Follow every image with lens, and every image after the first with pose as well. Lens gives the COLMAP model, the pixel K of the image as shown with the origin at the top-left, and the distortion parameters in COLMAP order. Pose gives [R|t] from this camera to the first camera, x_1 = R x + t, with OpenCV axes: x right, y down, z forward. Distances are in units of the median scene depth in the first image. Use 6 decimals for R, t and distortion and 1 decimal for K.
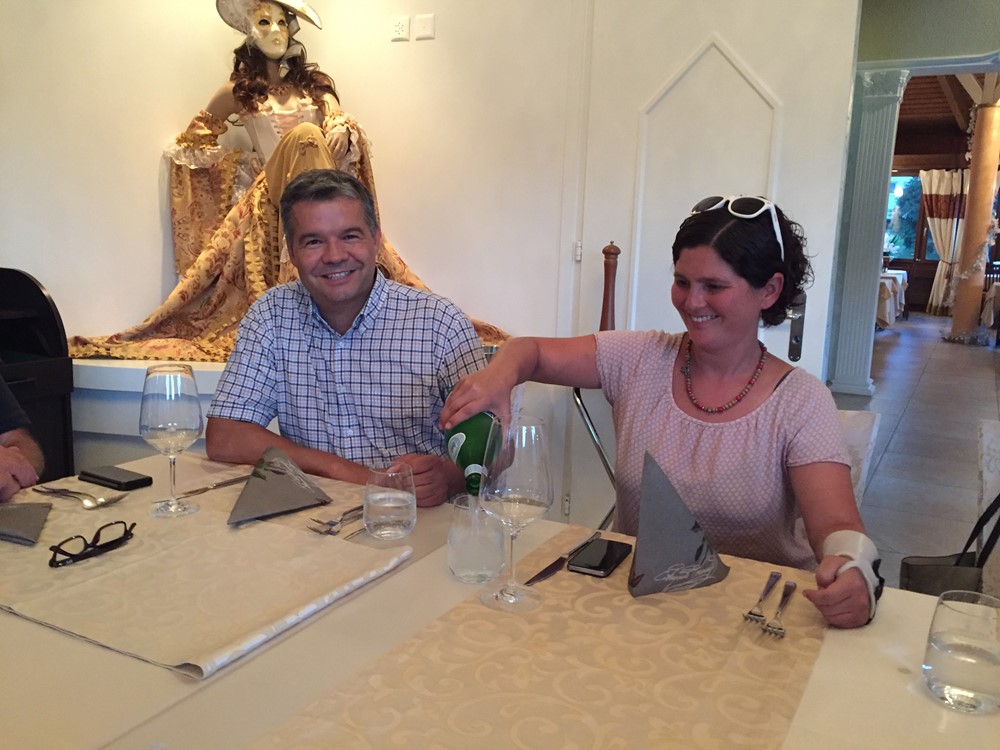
lens RADIAL K [[857.9, 0, 492.8], [0, 857.9, 369.4], [0, 0, 1]] dist [0.087450, -0.118647]
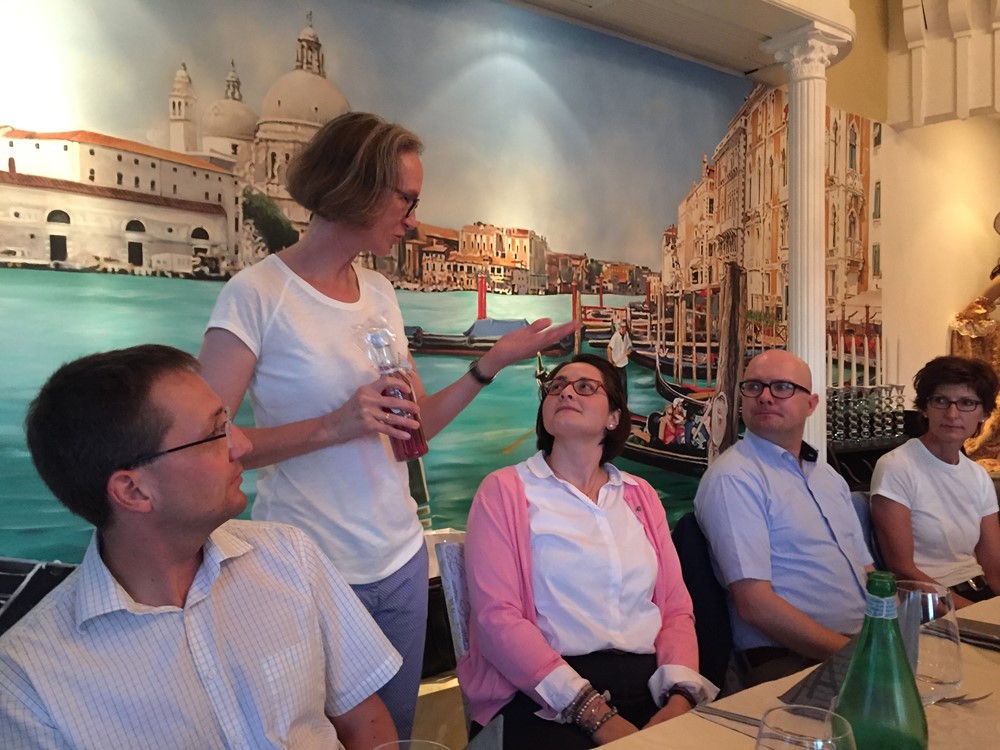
lens RADIAL K [[857.9, 0, 497.1], [0, 857.9, 368.8], [0, 0, 1]] dist [0.087450, -0.118647]
pose [[0.913590, -0.033354, -0.405267, -0.519949], [-0.035256, 0.986380, -0.160658, 0.073963], [0.405105, 0.161064, 0.899971, -0.600152]]
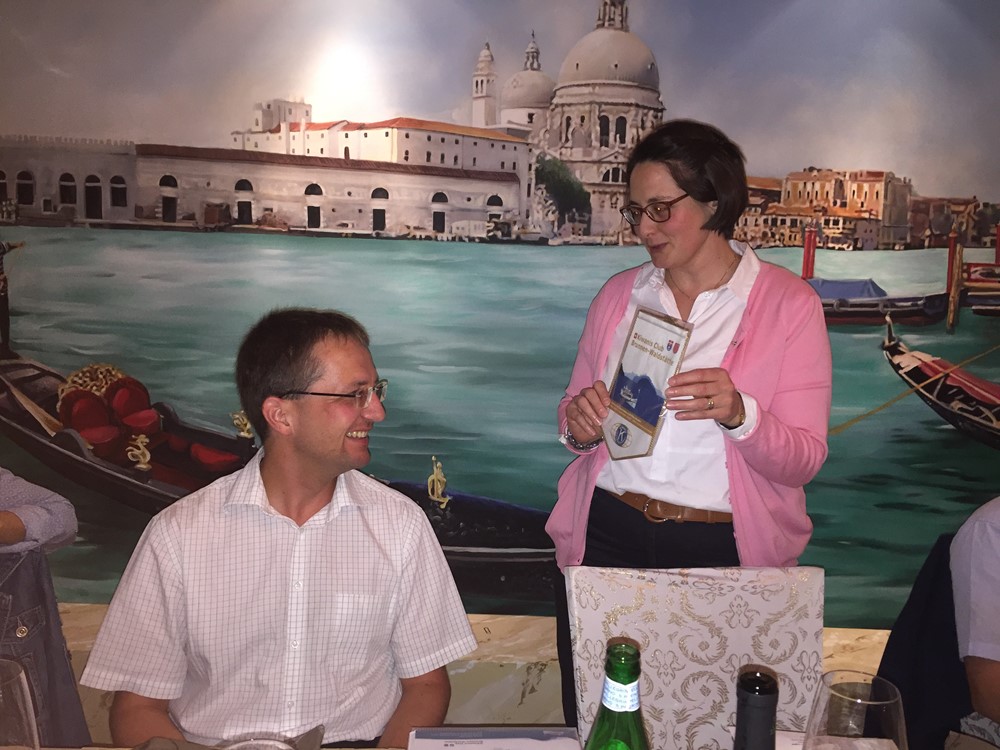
lens RADIAL K [[857.9, 0, 489.4], [0, 857.9, 377.3], [0, 0, 1]] dist [0.087450, -0.118647]
pose [[0.491628, 0.051040, -0.869308, -0.340067], [-0.161803, 0.986251, -0.033599, 0.041160], [0.855641, 0.157175, 0.493127, -0.431597]]
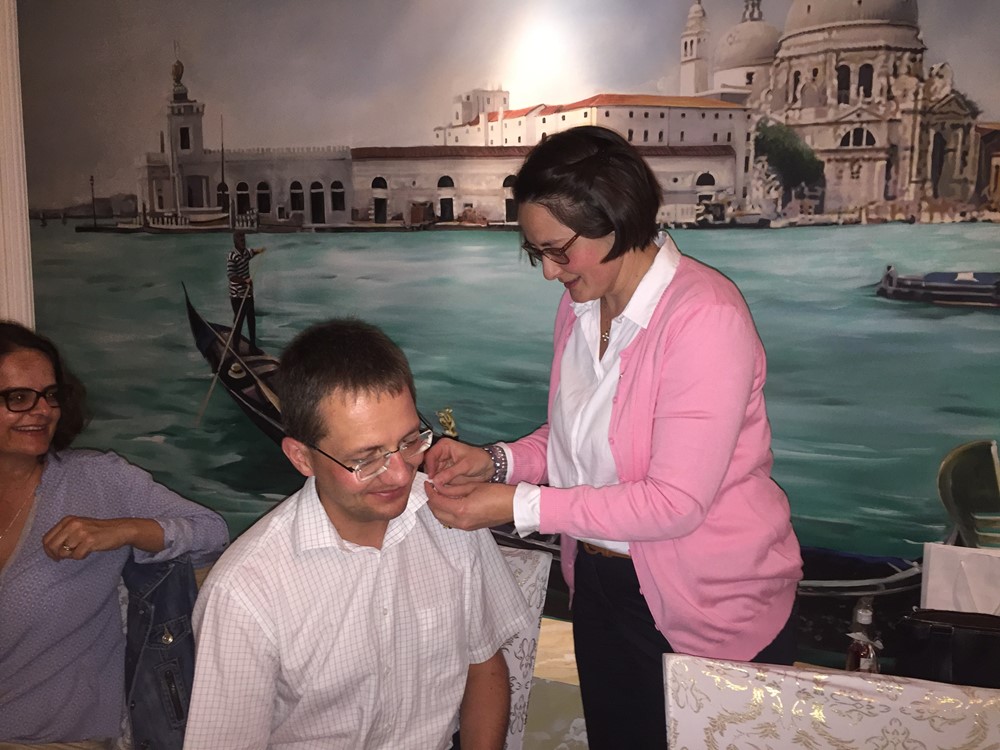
lens RADIAL K [[857.9, 0, 498.9], [0, 857.9, 376.2], [0, 0, 1]] dist [0.087450, -0.118647]
pose [[0.132989, 0.098734, -0.986187, -0.359423], [-0.164714, 0.983390, 0.076242, -0.018494], [0.977335, 0.152300, 0.147043, -0.298854]]
